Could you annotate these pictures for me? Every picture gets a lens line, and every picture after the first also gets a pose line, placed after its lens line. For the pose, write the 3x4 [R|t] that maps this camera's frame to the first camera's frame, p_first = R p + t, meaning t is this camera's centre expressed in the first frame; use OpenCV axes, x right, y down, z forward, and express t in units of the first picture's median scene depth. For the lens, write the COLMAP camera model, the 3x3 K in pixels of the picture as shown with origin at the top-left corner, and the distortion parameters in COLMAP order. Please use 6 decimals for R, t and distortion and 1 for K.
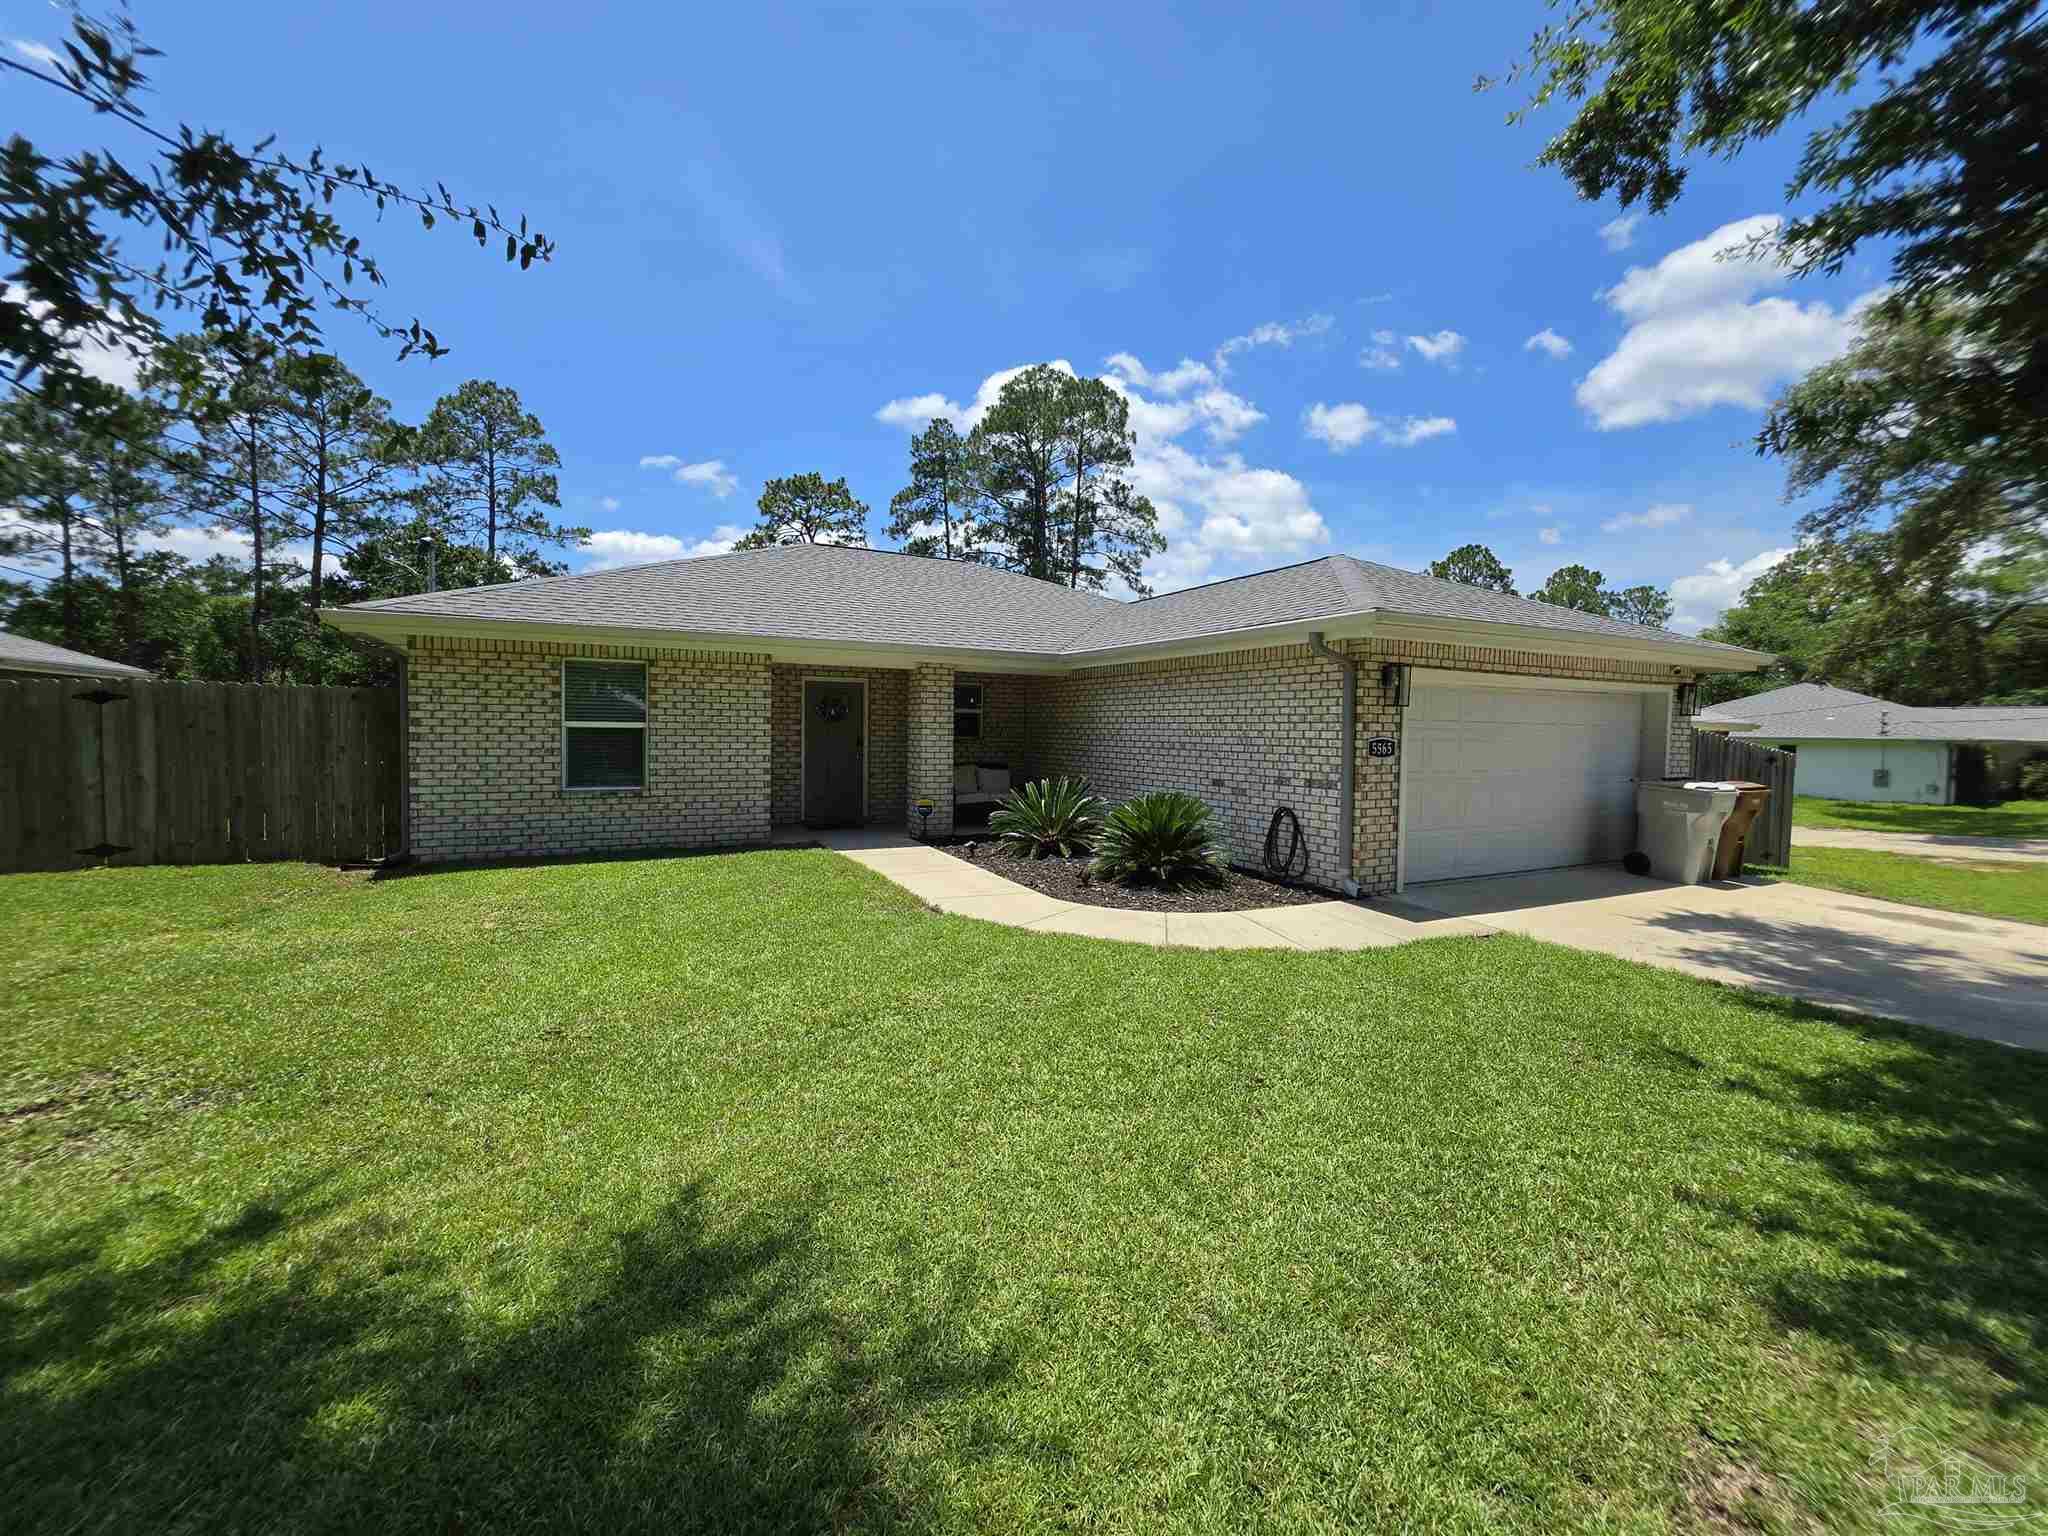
lens RADIAL K [[826.5, 0, 1018.7], [0, 826.5, 760.7], [0, 0, 1]] dist [-0.001508, 0.000301]
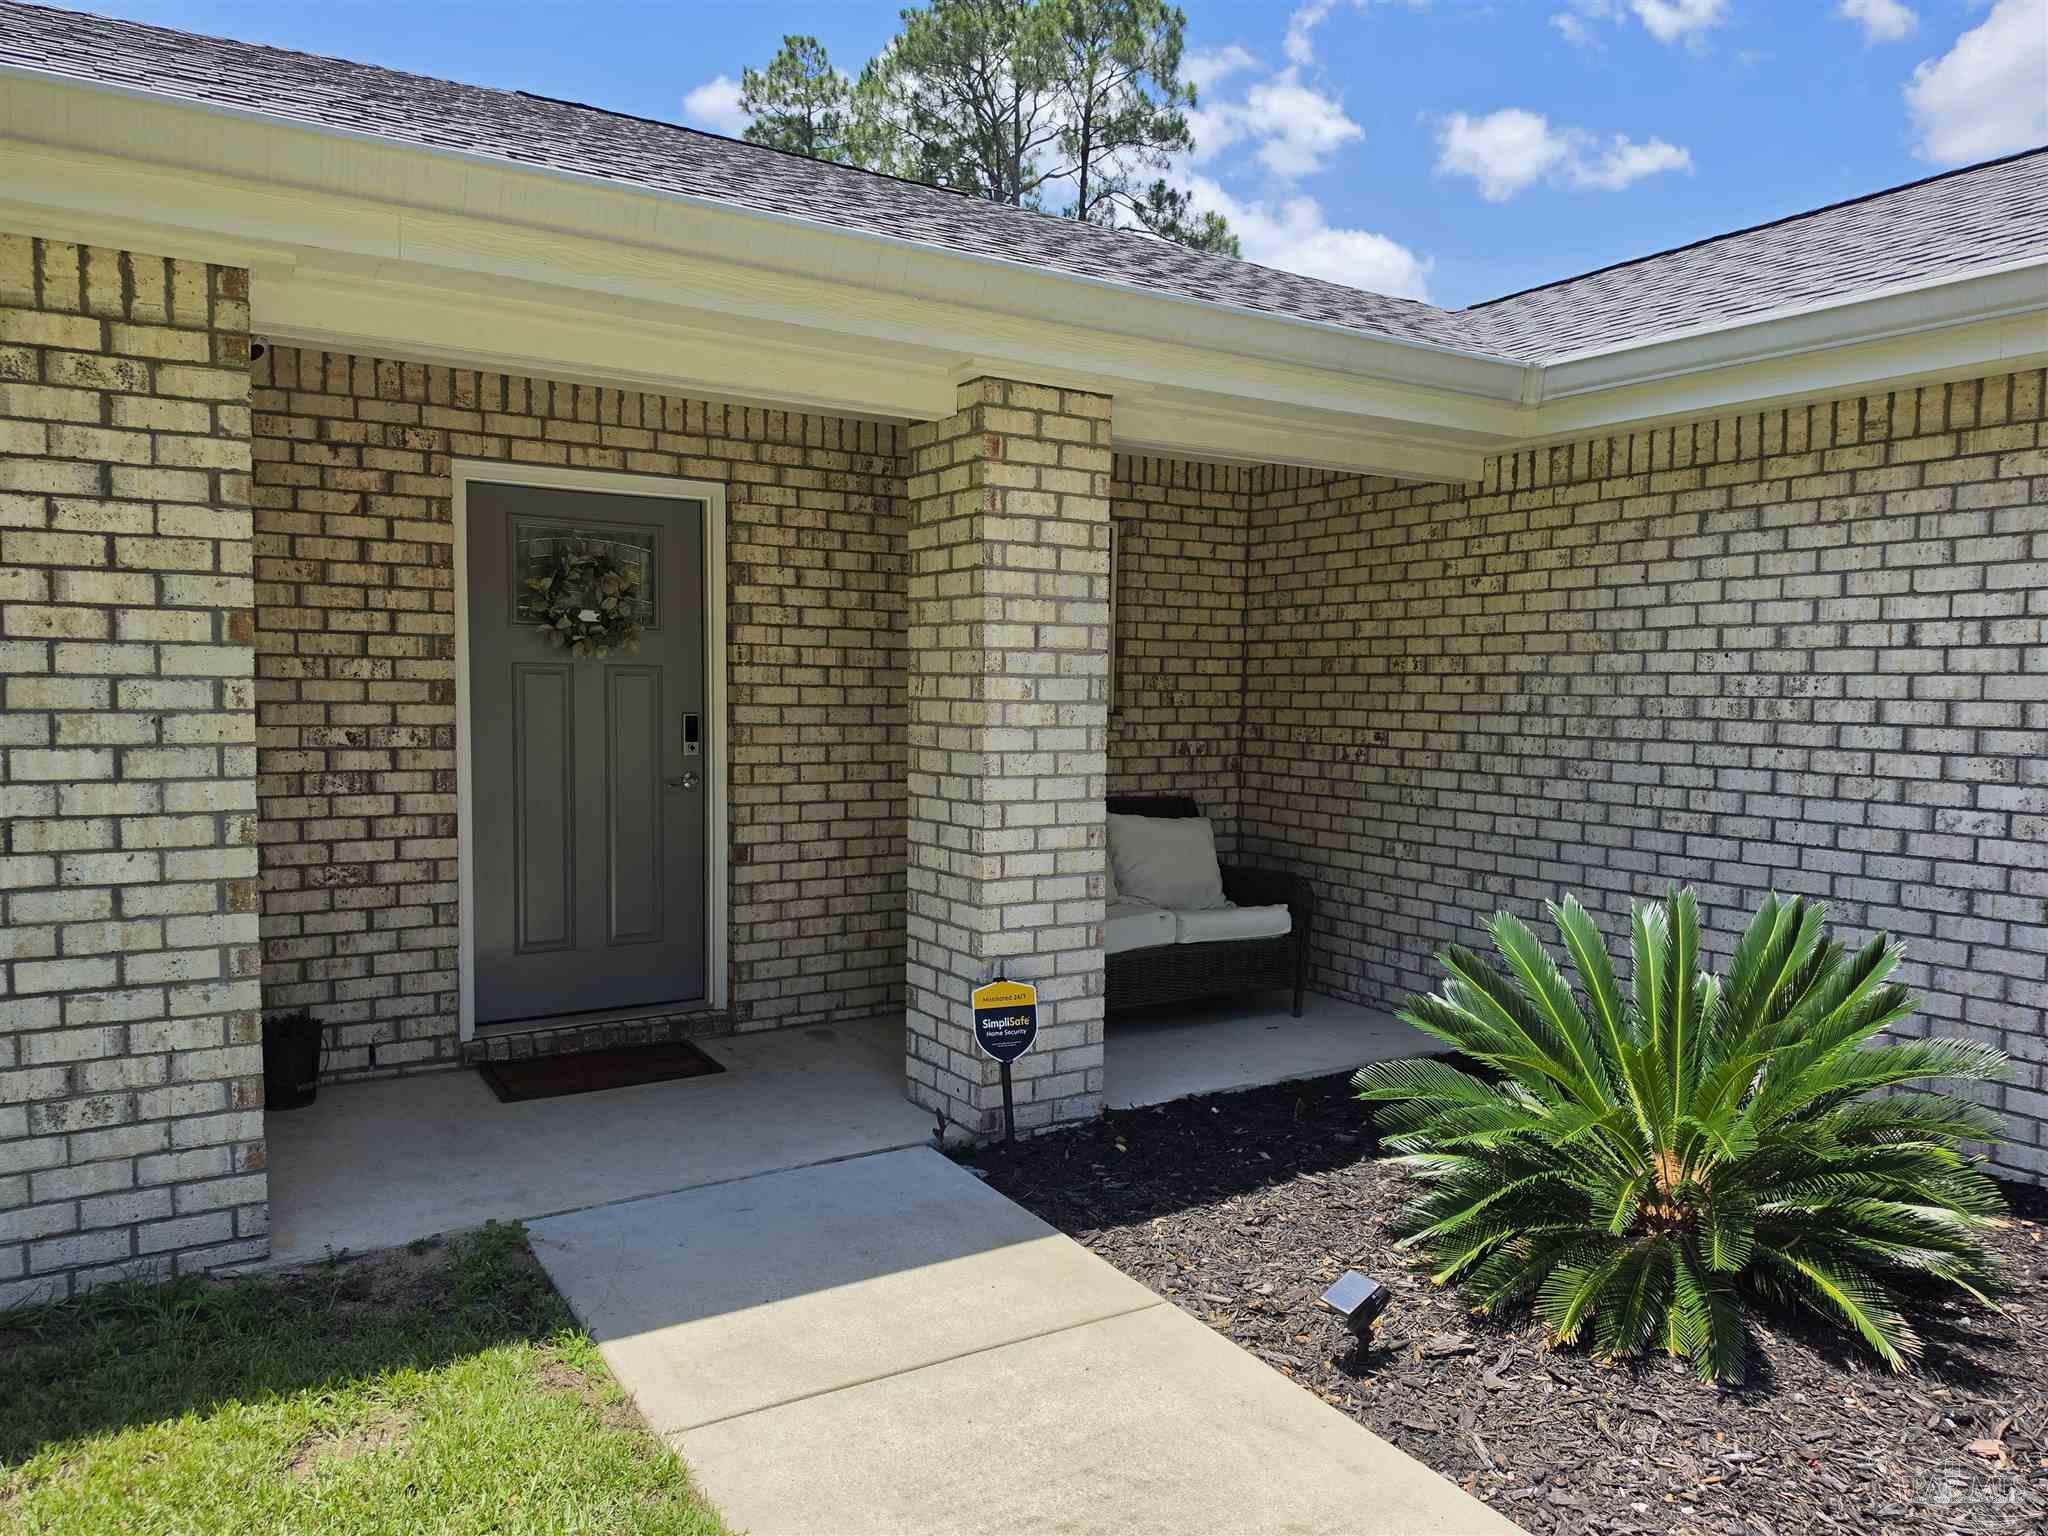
lens RADIAL K [[1442.1, 0, 1024.0], [0, 1442.1, 768.0], [0, 0, 1]] dist [0.020673, -0.002935]
pose [[0.996994, -0.002136, 0.077451, -0.032767], [0.000548, 0.999789, 0.020513, -0.005167], [-0.077479, -0.020409, 0.996785, 0.143461]]
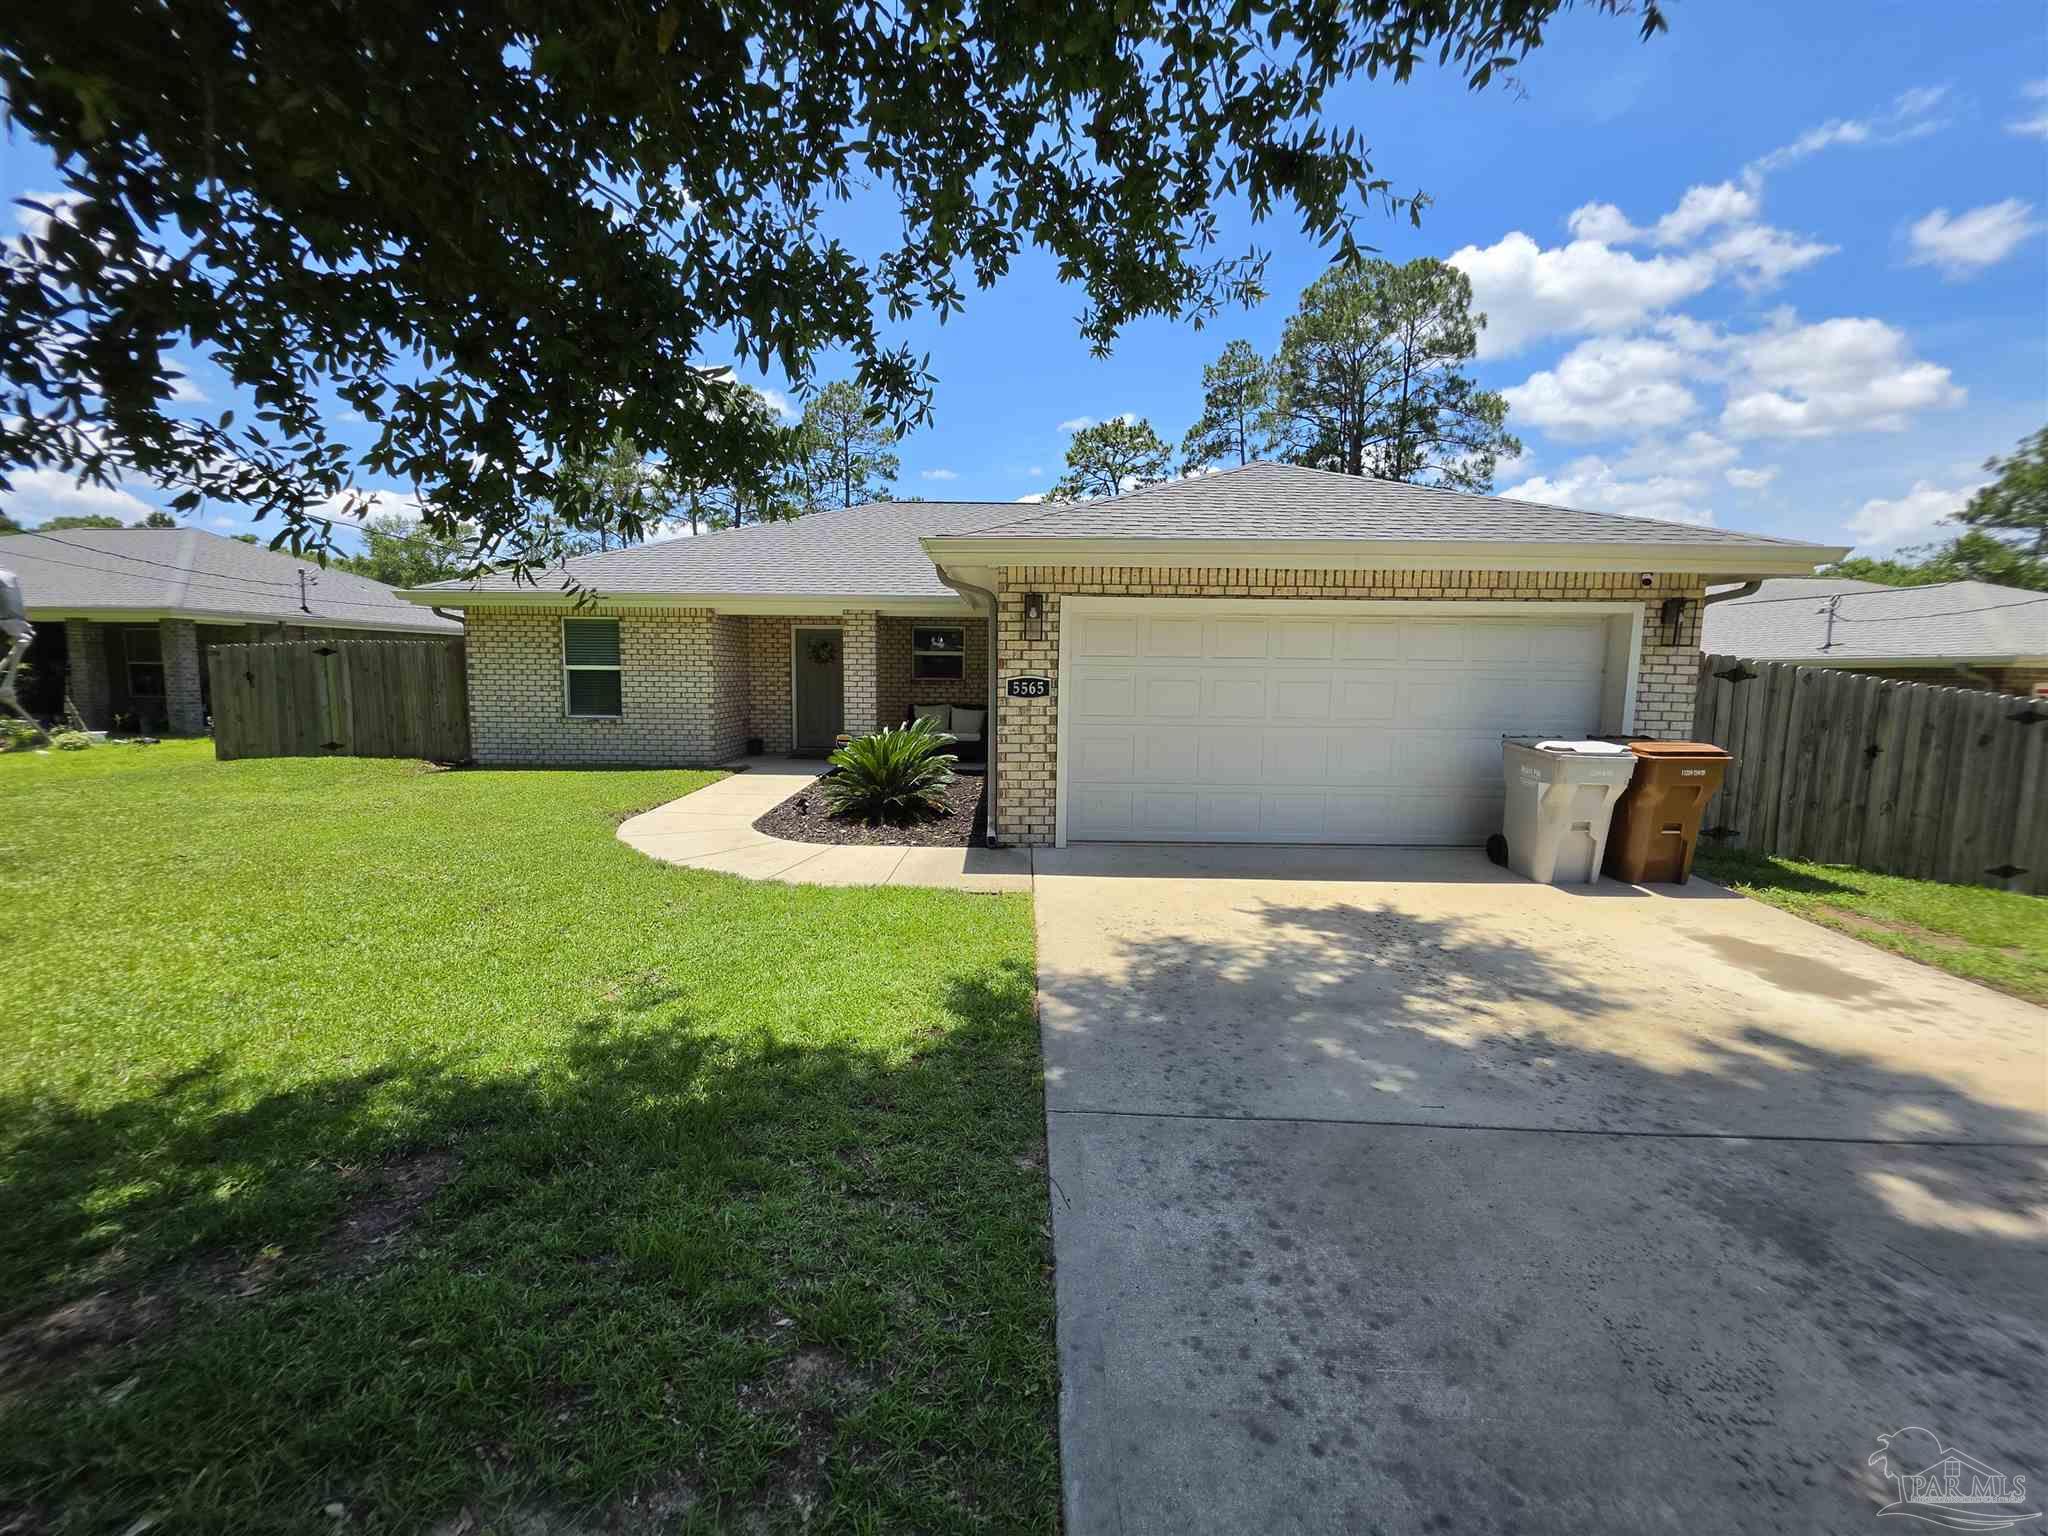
lens RADIAL K [[824.1, 0, 1020.0], [0, 824.1, 759.9], [0, 0, 1]] dist [-0.002011, -0.008868]
pose [[0.885255, 0.045730, -0.462853, 0.143606], [-0.015259, 0.997475, 0.069367, 0.000201], [0.464856, -0.054345, 0.883717, 0.031532]]
